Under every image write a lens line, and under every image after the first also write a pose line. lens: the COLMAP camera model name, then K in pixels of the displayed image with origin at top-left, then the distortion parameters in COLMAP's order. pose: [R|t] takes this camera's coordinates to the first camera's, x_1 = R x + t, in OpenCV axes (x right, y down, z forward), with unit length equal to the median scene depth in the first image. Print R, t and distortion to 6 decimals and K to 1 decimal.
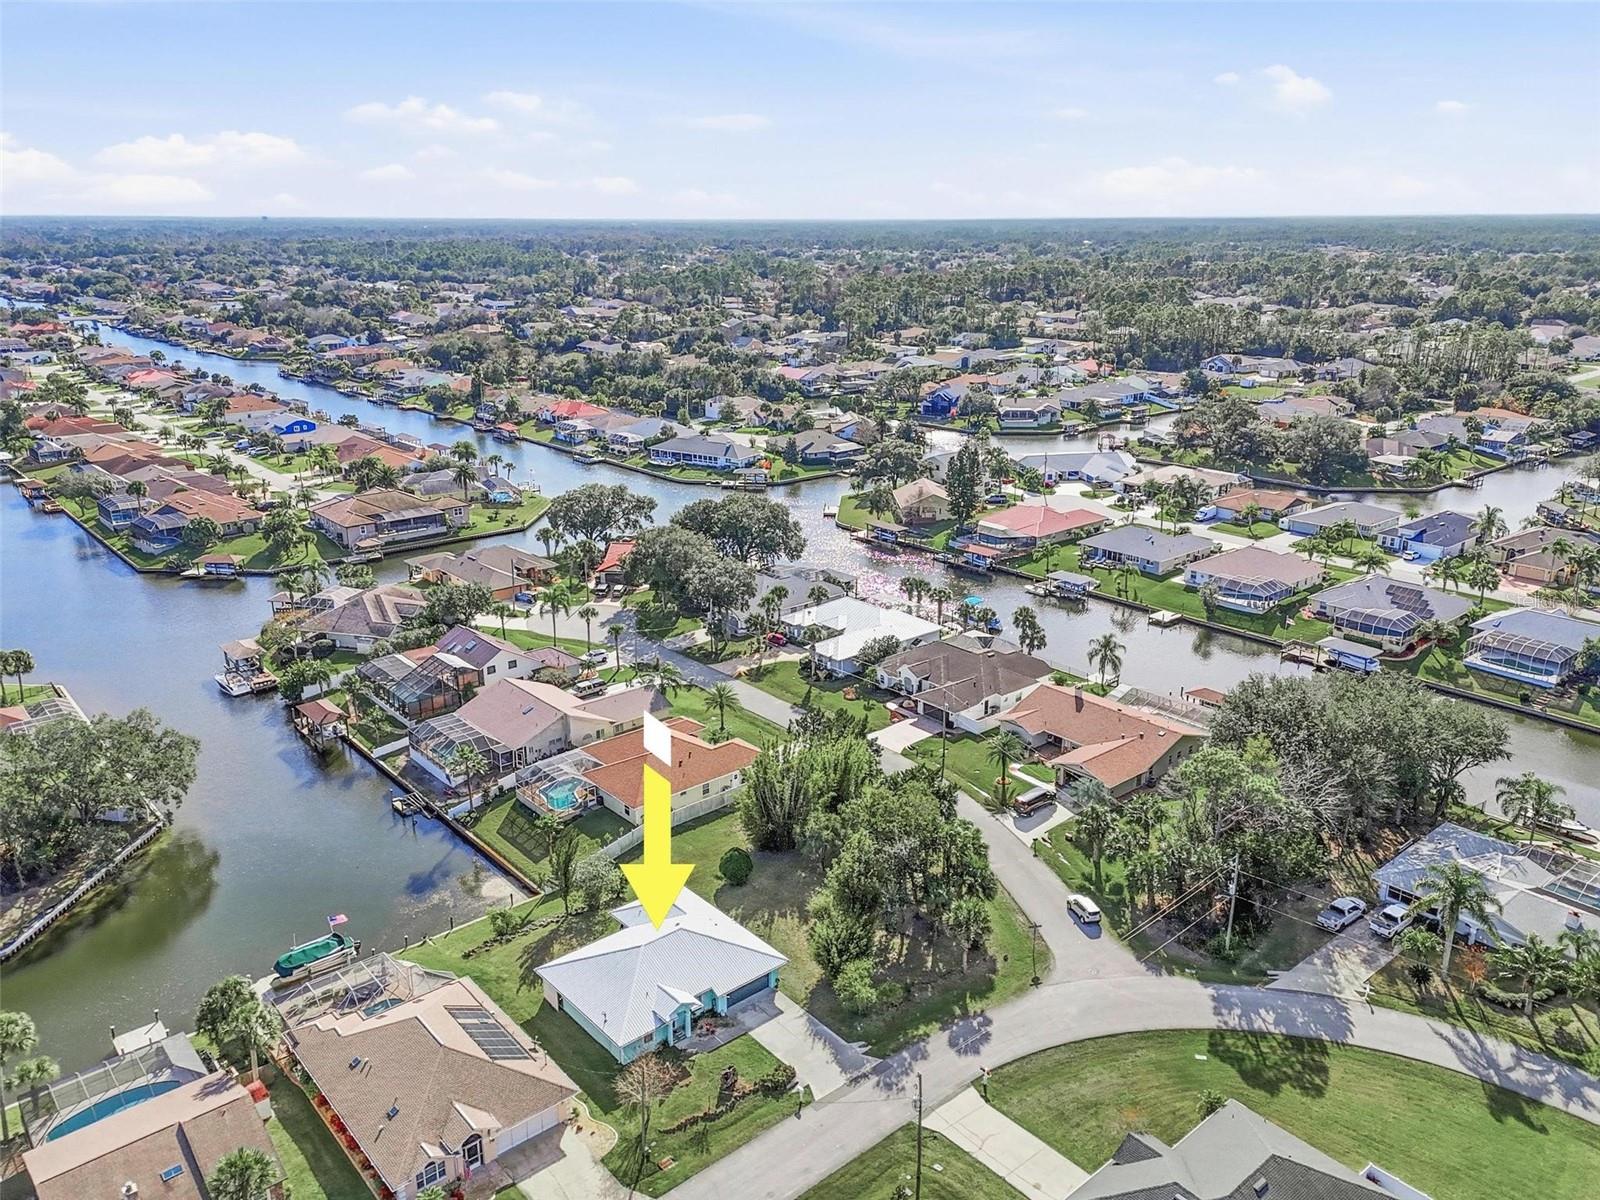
lens RADIAL K [[1202.2, 0, 800.1], [0, 1202.2, 585.3], [0, 0, 1]] dist [0.075131, -0.070130]
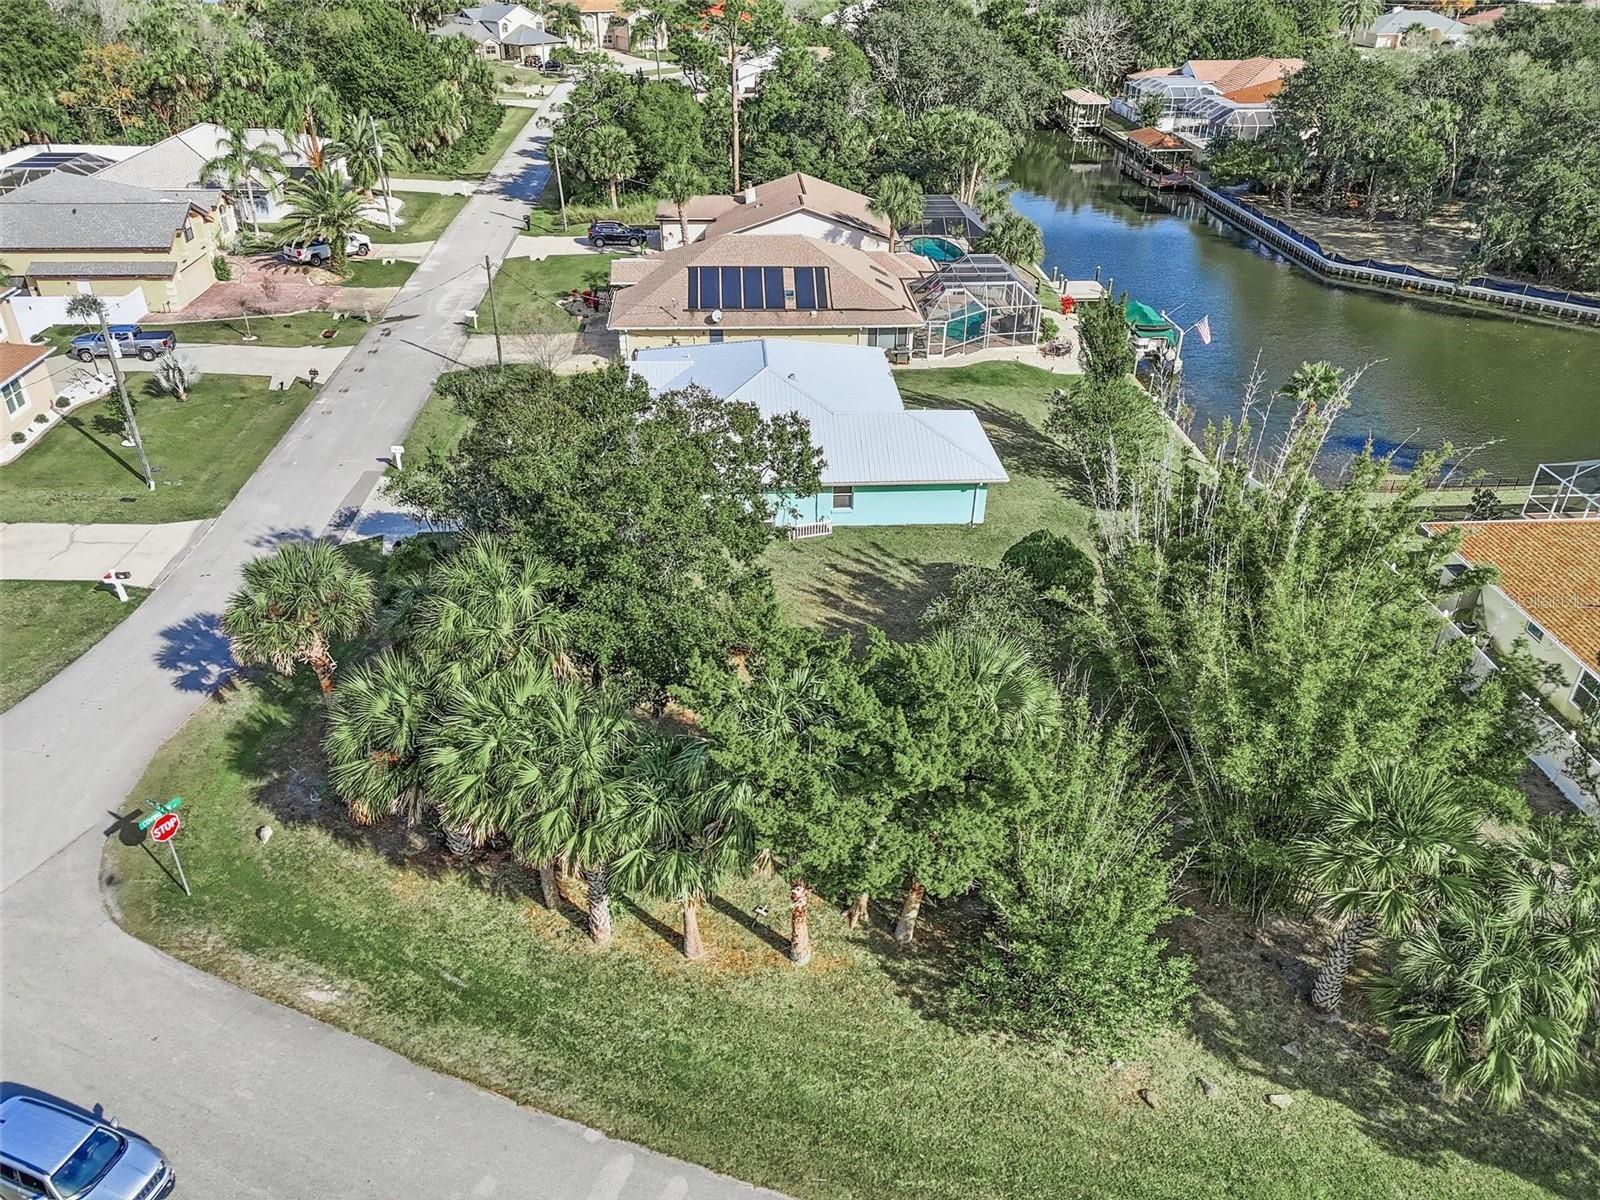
lens RADIAL K [[1164.6, 0, 800.0], [0, 1164.6, 600.0], [0, 0, 1]] dist [0.066308, -0.060216]
pose [[-0.600755, 0.407049, -0.688044, 0.194284], [-0.242670, 0.727202, 0.642098, 0.016956], [0.761712, 0.552710, -0.338091, 0.839470]]
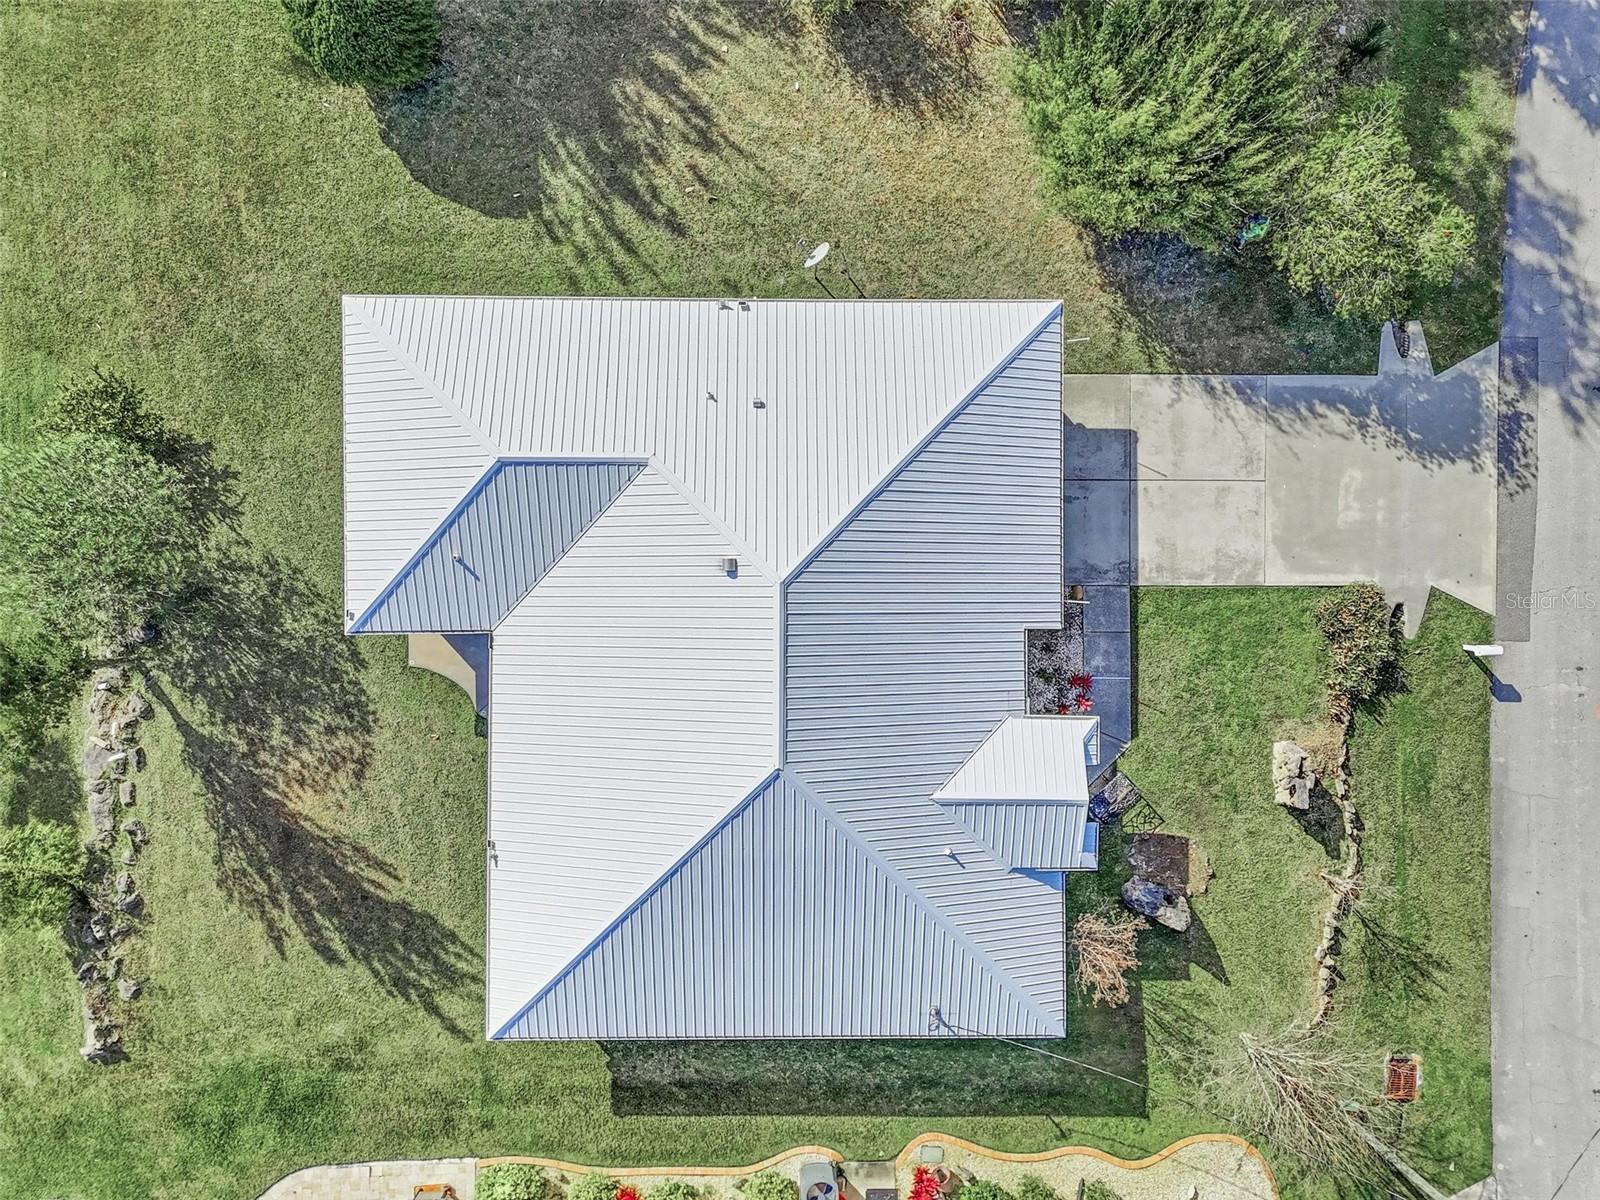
lens RADIAL K [[1239.7, 0, 800.0], [0, 1239.7, 600.0], [0, 0, 1]] dist [0.023244, -0.002484]
pose [[0.650516, -0.759370, 0.013630, -0.068687], [0.207229, 0.194732, 0.958716, 0.029126], [-0.730674, -0.620836, 0.284040, 0.624711]]
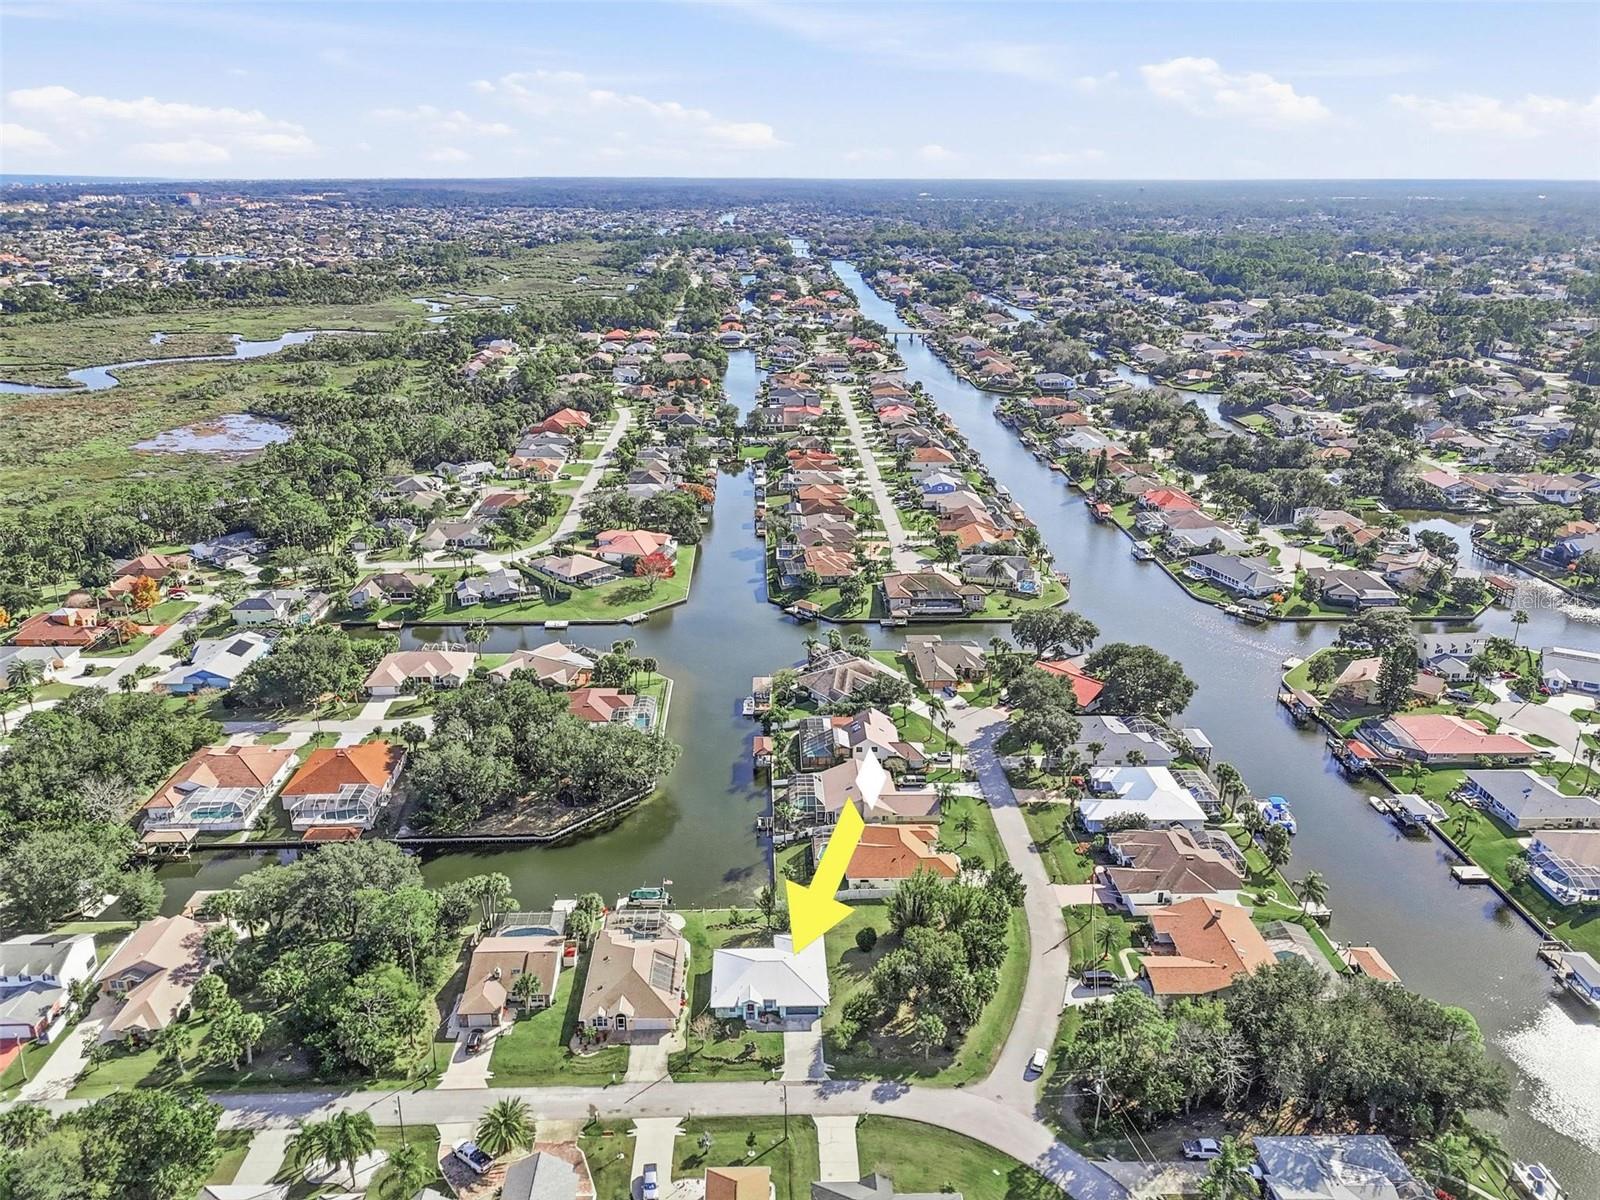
lens RADIAL K [[1141.3, 0, 792.9], [0, 1141.3, 656.3], [0, 0, 1]] dist [0.081039, -0.086834]
pose [[0.777864, 0.248404, -0.577254, 0.512796], [-0.190941, 0.968557, 0.159493, -0.276422], [0.598722, -0.013843, 0.800837, -0.208424]]
